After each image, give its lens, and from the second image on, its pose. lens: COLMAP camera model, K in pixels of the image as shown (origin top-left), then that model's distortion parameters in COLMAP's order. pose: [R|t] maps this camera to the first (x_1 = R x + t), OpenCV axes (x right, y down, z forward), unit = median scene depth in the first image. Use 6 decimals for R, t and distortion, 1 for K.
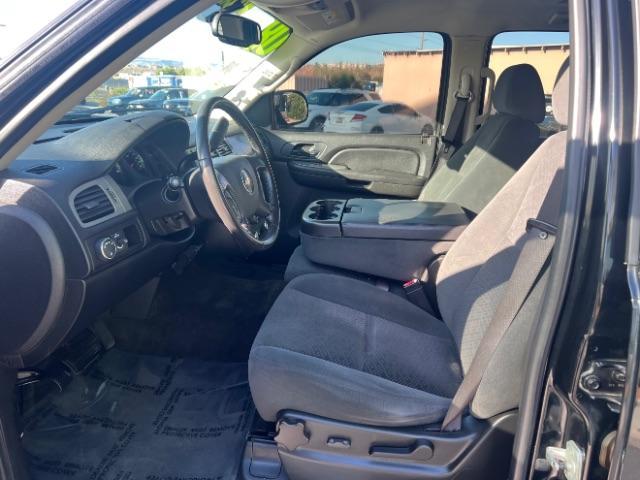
lens RADIAL K [[478.2, 0, 320.3], [0, 478.2, 243.7], [0, 0, 1]] dist [0.048426, -0.055513]
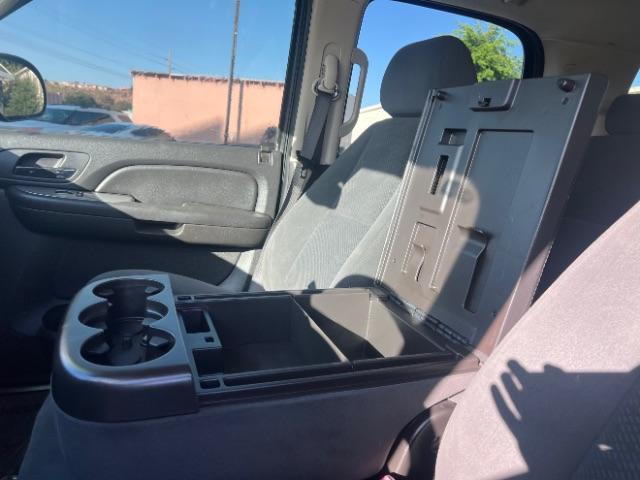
lens RADIAL K [[478.2, 0, 320.3], [0, 478.2, 243.7], [0, 0, 1]] dist [0.048426, -0.055513]
pose [[0.878178, -0.043309, 0.476369, -0.022056], [0.072667, 0.996413, -0.043372, -0.067269], [-0.472782, 0.072705, 0.878175, 0.409315]]
